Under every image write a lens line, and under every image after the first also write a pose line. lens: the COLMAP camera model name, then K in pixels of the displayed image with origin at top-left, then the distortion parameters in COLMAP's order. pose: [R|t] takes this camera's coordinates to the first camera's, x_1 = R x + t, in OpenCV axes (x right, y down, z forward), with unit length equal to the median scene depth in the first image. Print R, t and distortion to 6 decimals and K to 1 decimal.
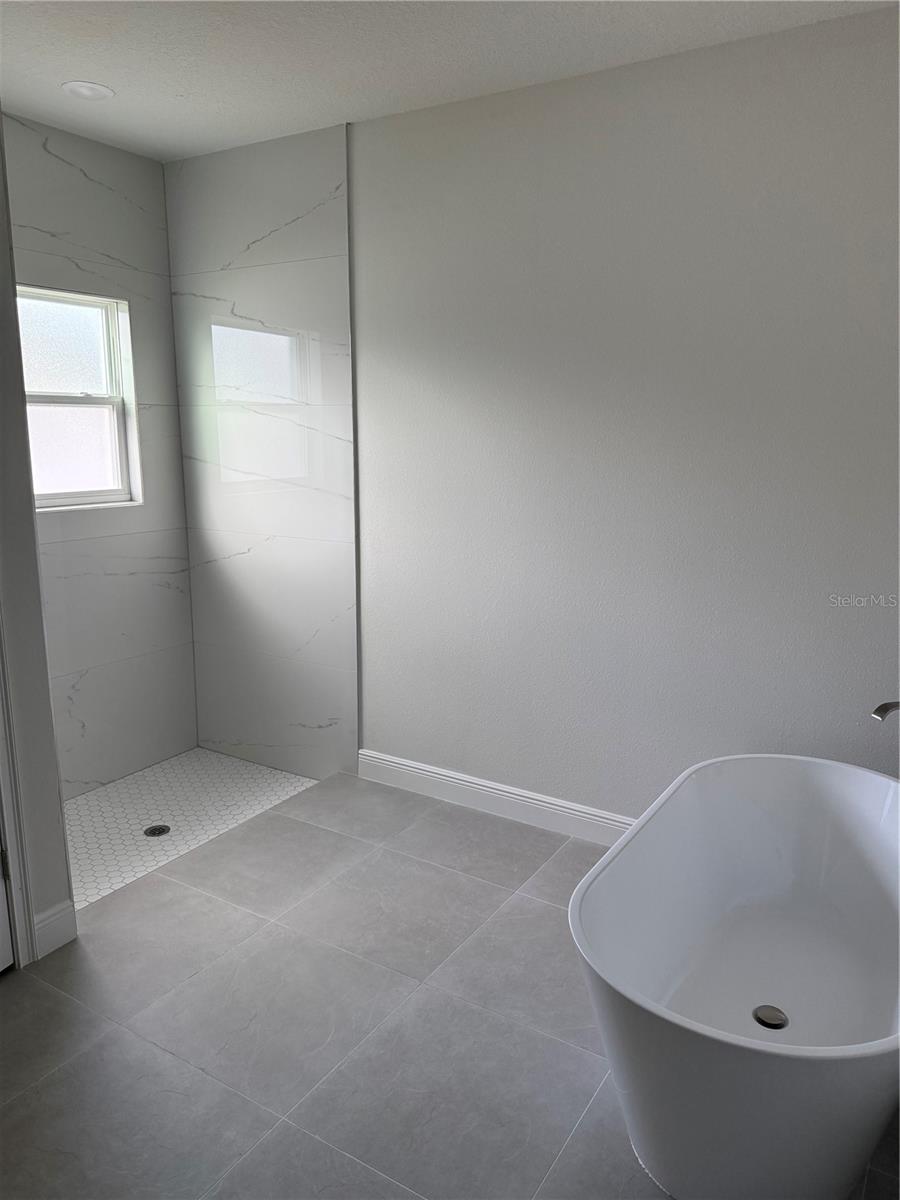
lens RADIAL K [[858.8, 0, 450.0], [0, 858.8, 600.0], [0, 0, 1]] dist [0.003343, 0.002208]
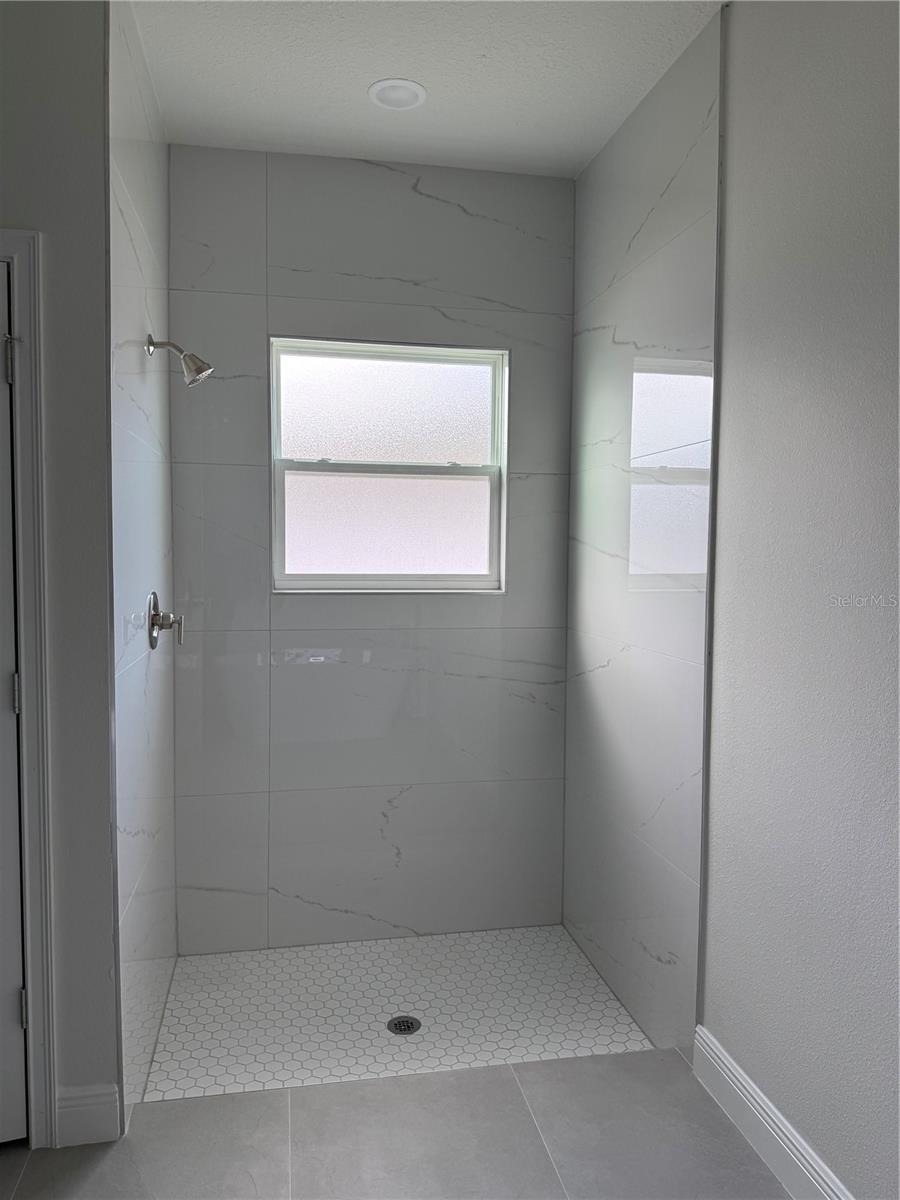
lens RADIAL K [[836.4, 0, 450.0], [0, 836.4, 600.0], [0, 0, 1]] dist [0.083422, -0.081836]
pose [[0.663801, 0.040870, -0.746792, 0.202593], [-0.152354, 0.984958, -0.081518, -0.035216], [0.732227, 0.167889, 0.660043, 0.459015]]
